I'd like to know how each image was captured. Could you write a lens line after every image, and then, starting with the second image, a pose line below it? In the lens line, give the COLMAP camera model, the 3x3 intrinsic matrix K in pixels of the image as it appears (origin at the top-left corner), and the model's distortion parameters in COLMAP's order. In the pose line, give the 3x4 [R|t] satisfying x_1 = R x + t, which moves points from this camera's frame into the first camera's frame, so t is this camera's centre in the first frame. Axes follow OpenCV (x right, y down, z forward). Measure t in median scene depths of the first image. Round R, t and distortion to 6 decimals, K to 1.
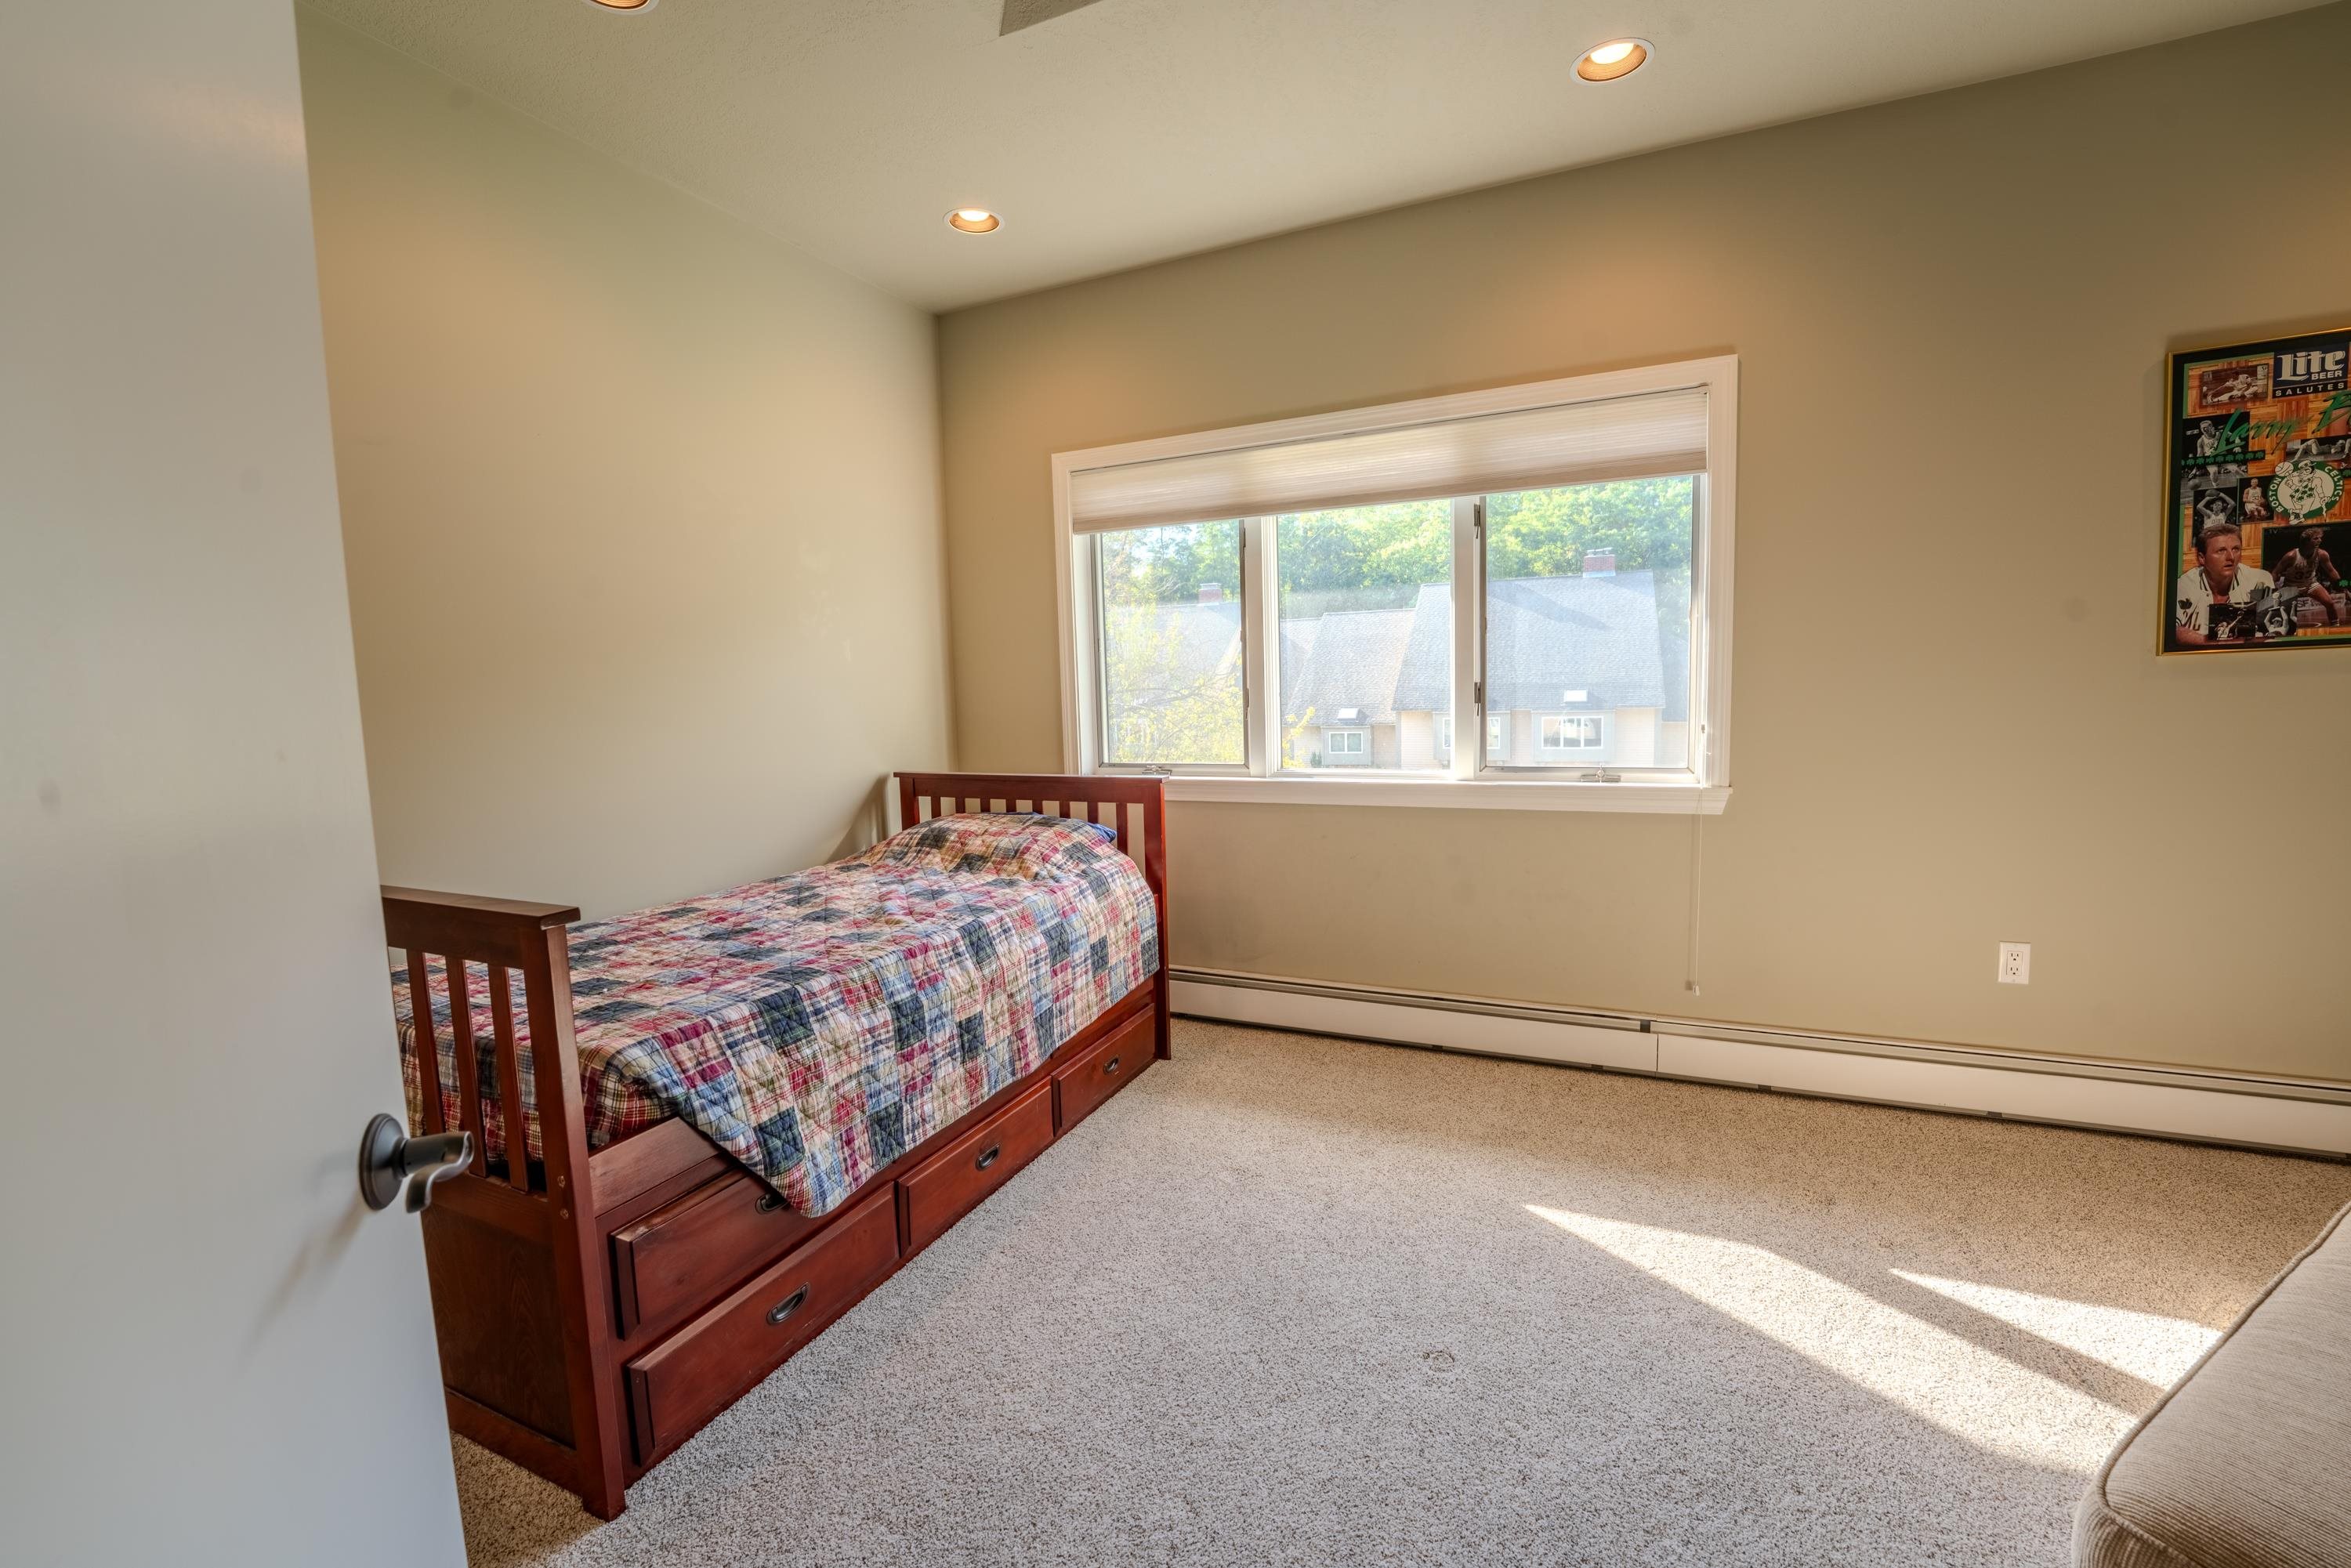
lens RADIAL K [[952.0, 0, 1175.3], [0, 952.0, 780.5], [0, 0, 1]] dist [-0.026507, 0.001729]
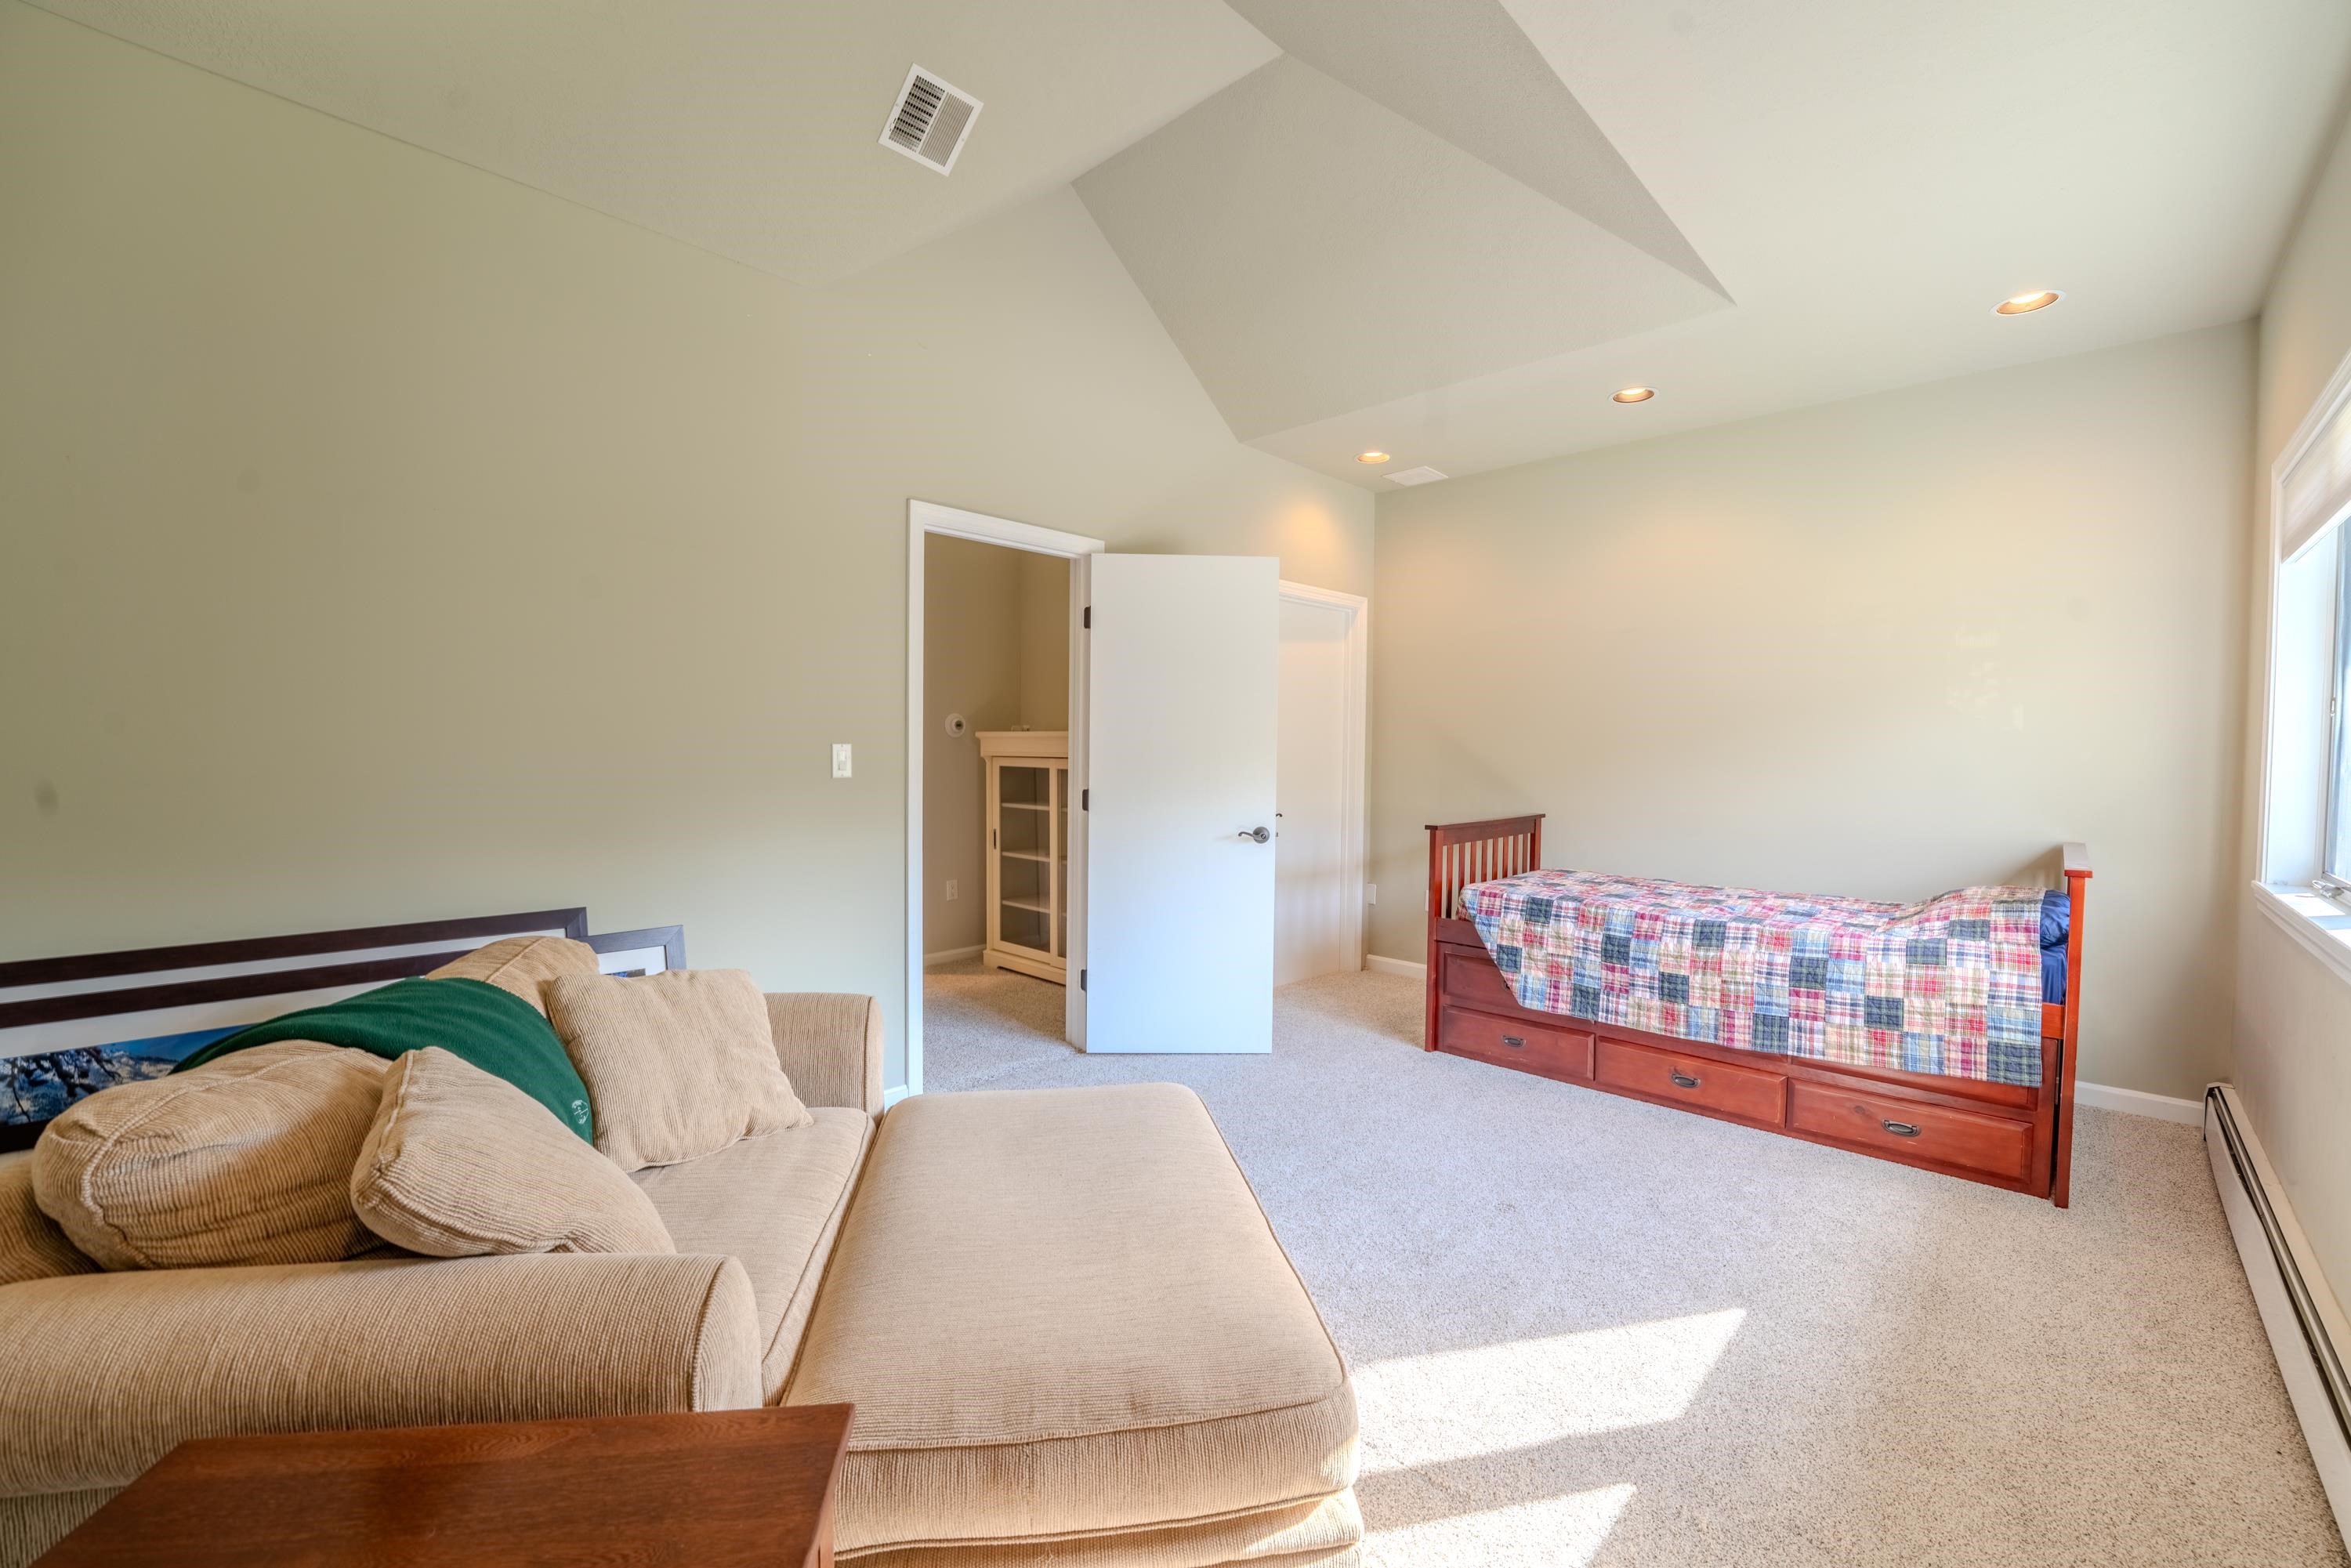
lens RADIAL K [[952.0, 0, 1172.8], [0, 952.0, 777.9], [0, 0, 1]] dist [-0.026507, 0.001729]
pose [[-0.321631, 0.061273, -0.944880, 1.393707], [-0.087312, 0.991733, 0.094032, -0.125306], [0.942831, 0.112743, -0.313623, 0.675327]]
